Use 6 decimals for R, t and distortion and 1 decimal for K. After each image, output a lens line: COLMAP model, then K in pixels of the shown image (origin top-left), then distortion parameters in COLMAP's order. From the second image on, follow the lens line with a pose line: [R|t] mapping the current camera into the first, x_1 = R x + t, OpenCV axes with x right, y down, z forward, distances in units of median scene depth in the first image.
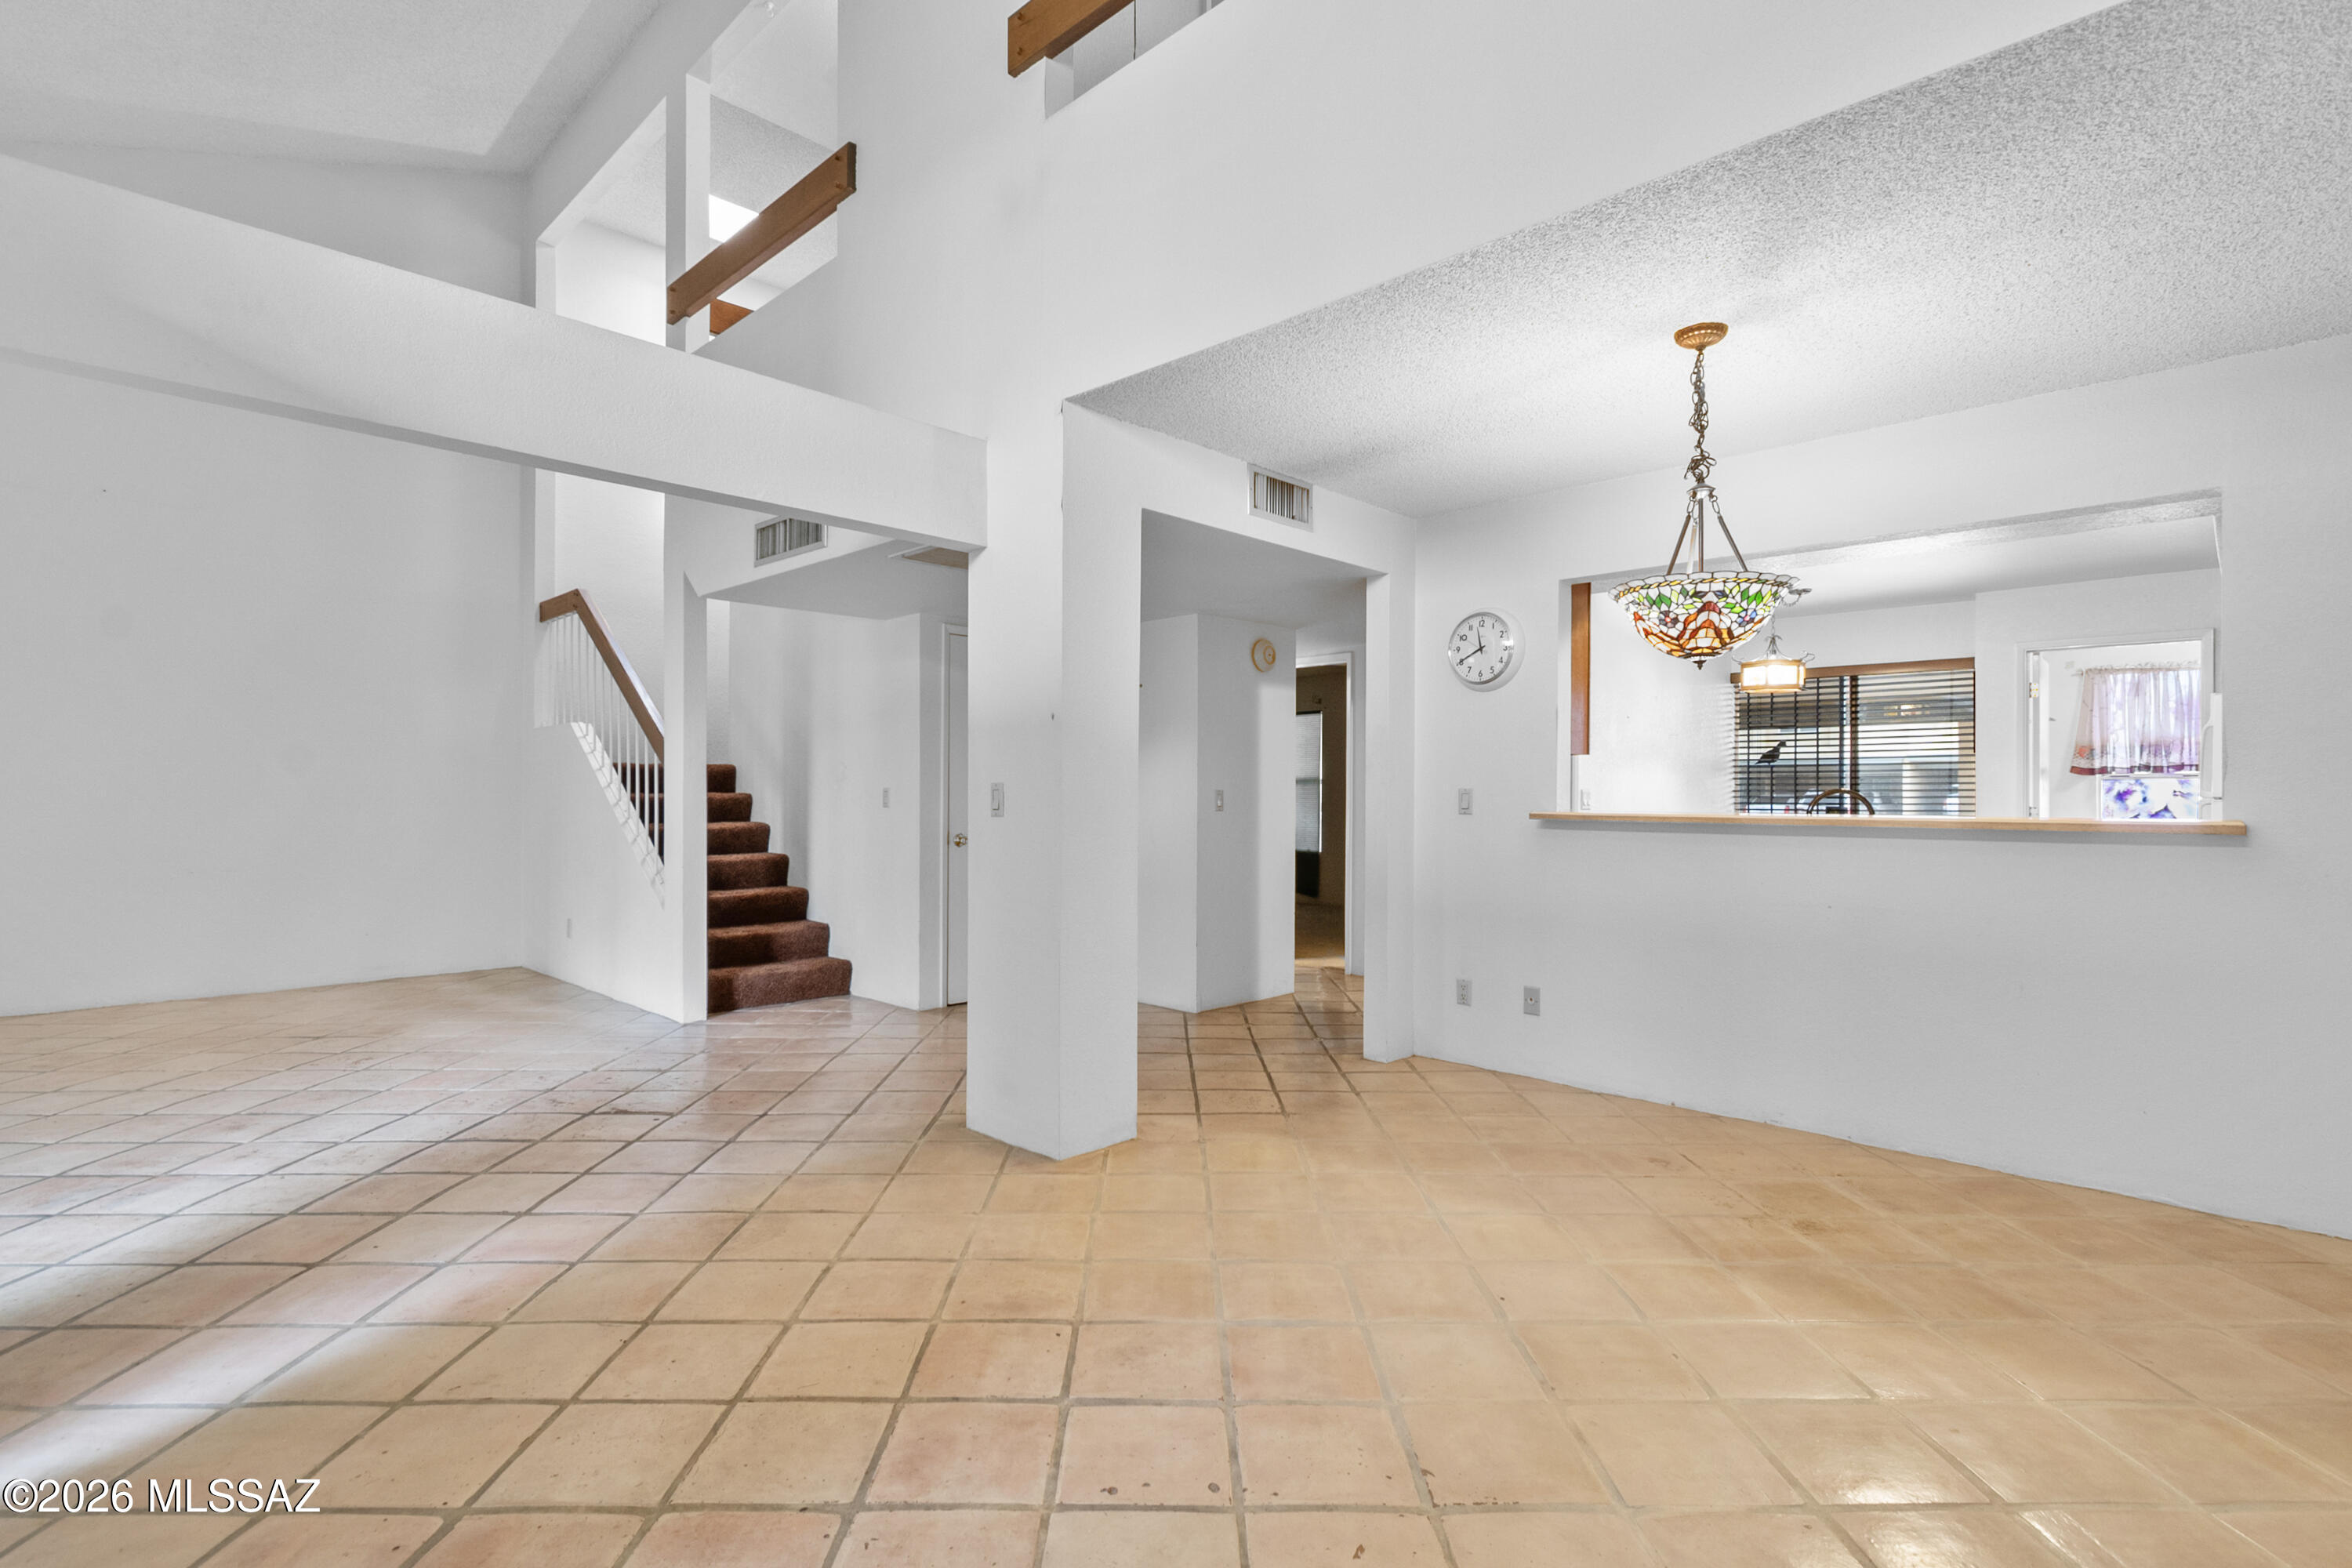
lens RADIAL K [[1106.0, 0, 1176.0], [0, 1106.0, 784.0], [0, 0, 1]] dist [-0.000014, 0.000124]
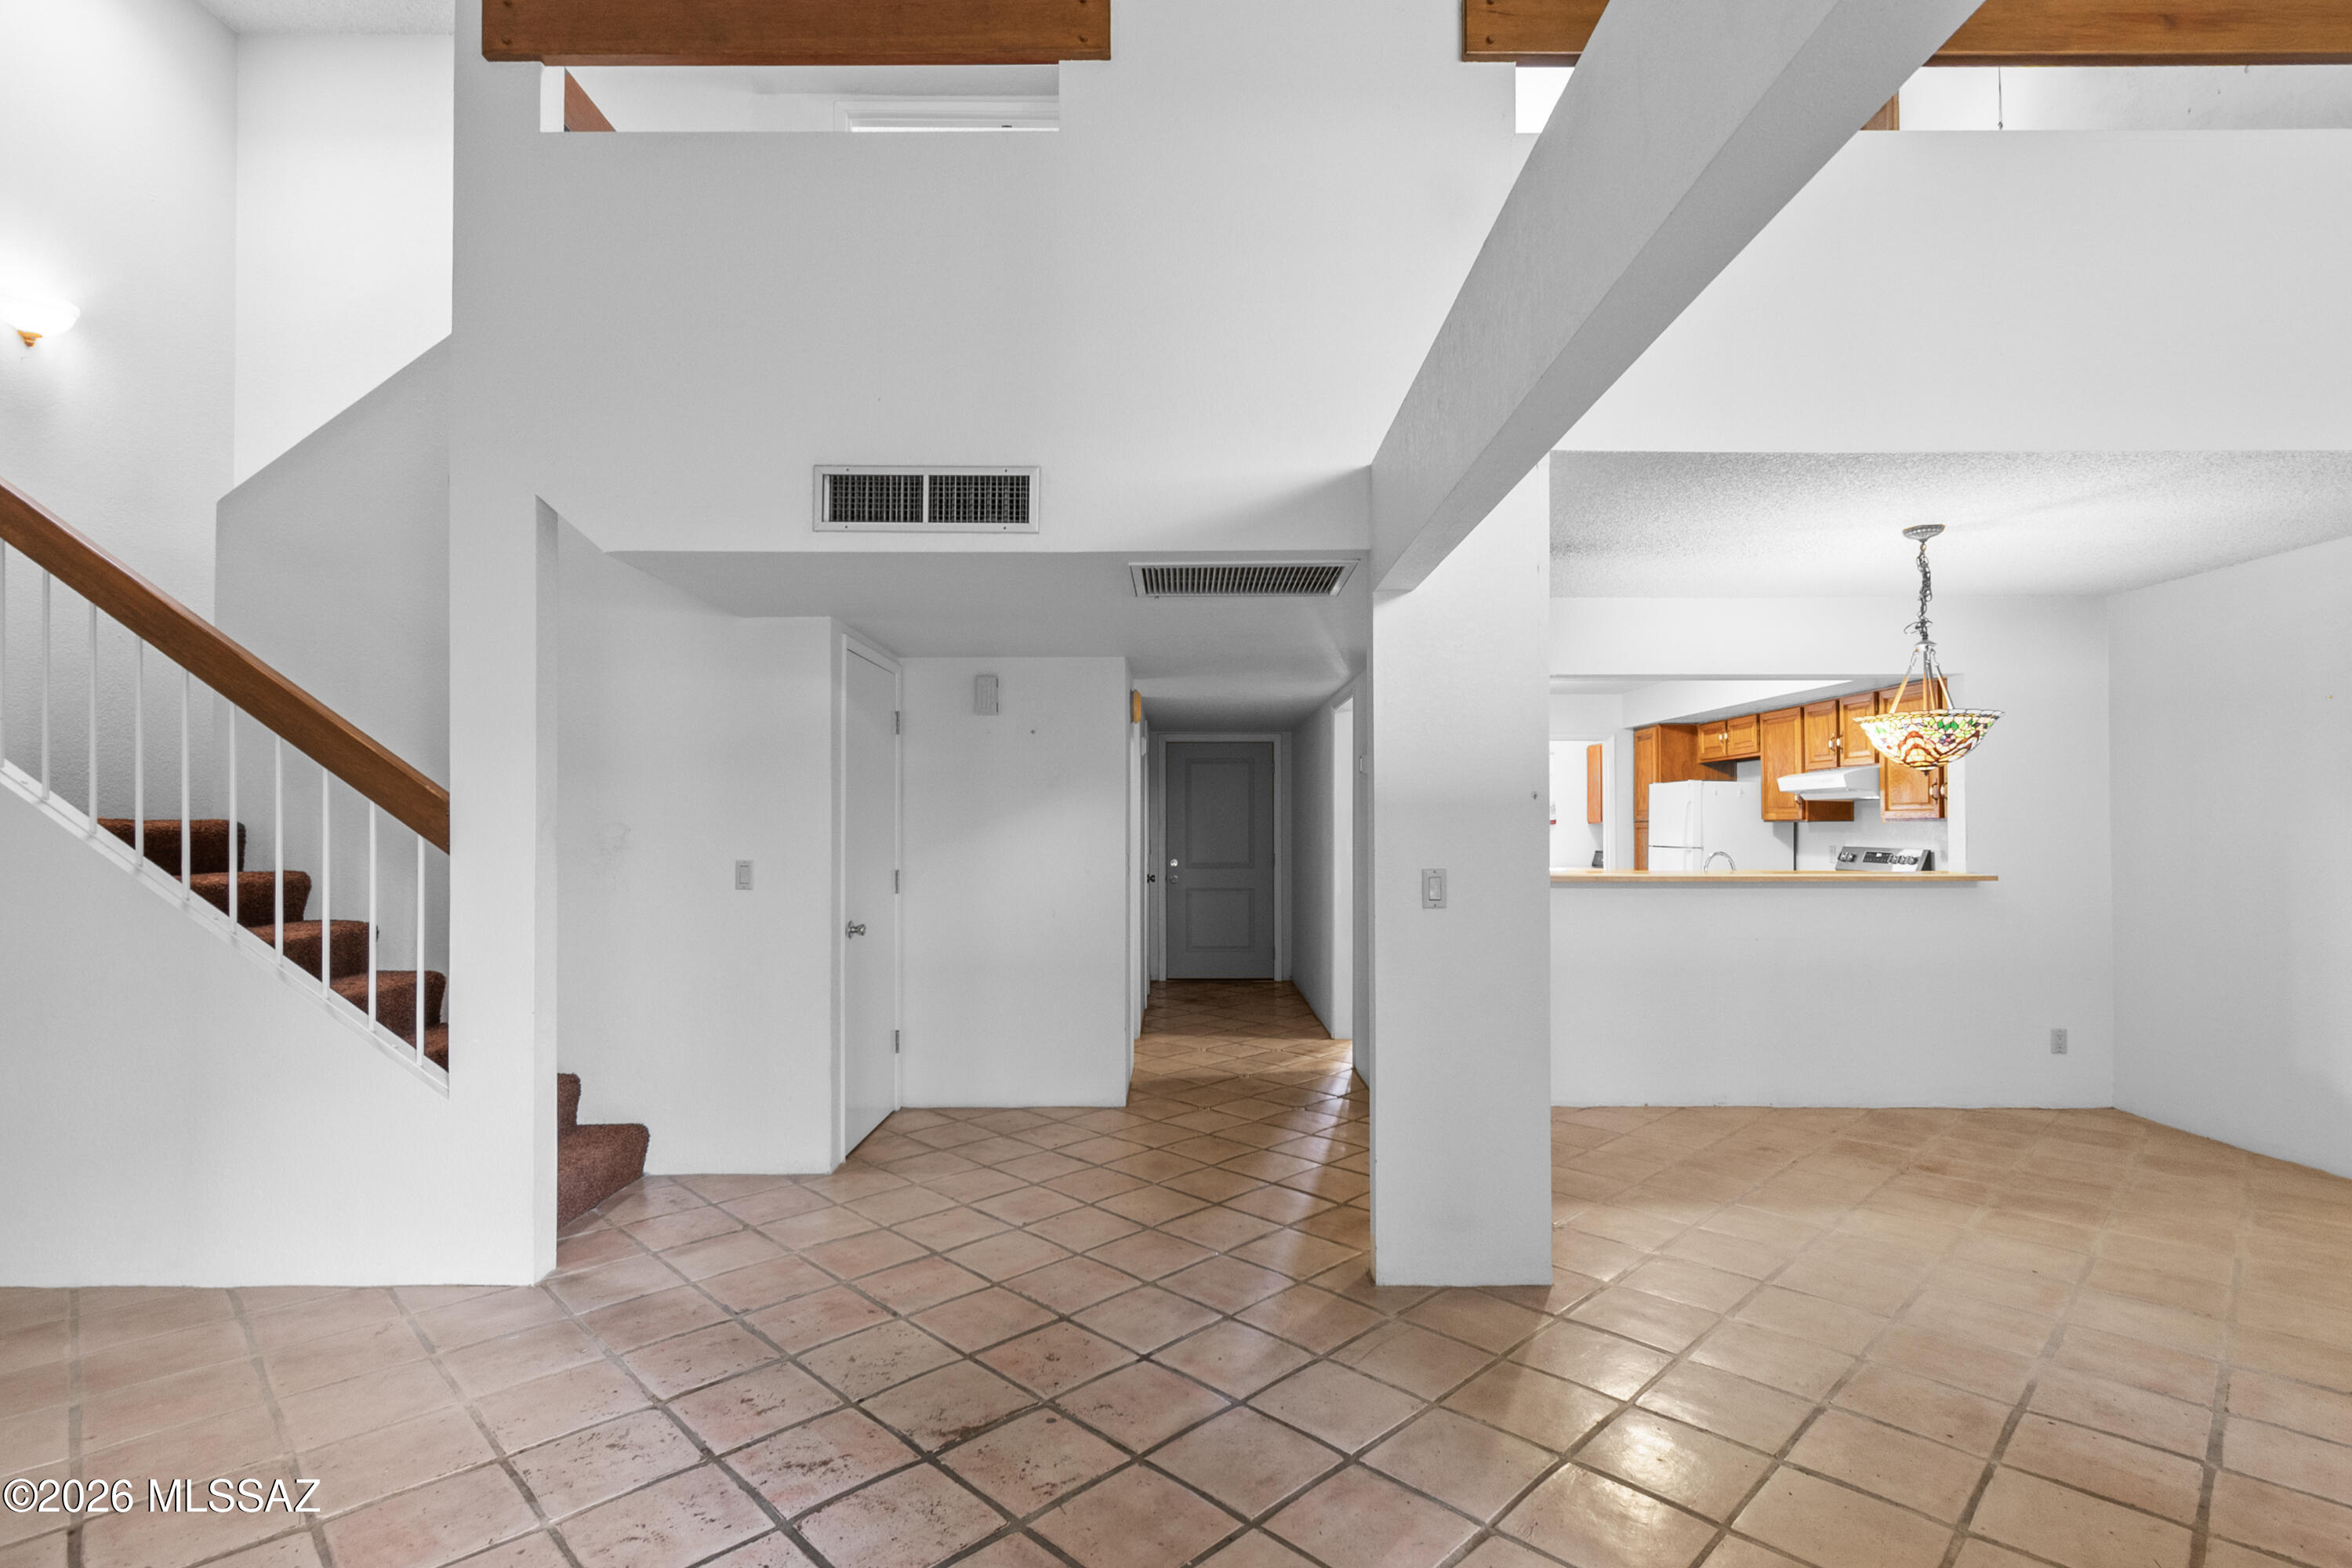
lens RADIAL K [[1109.2, 0, 1179.9], [0, 1109.2, 797.1], [0, 0, 1]] dist [0.002303, 0.000148]
pose [[0.719545, 0.011576, 0.694350, -0.900827], [-0.002504, 0.999898, -0.014075, -0.043883], [-0.694442, 0.008389, 0.719500, 0.516763]]
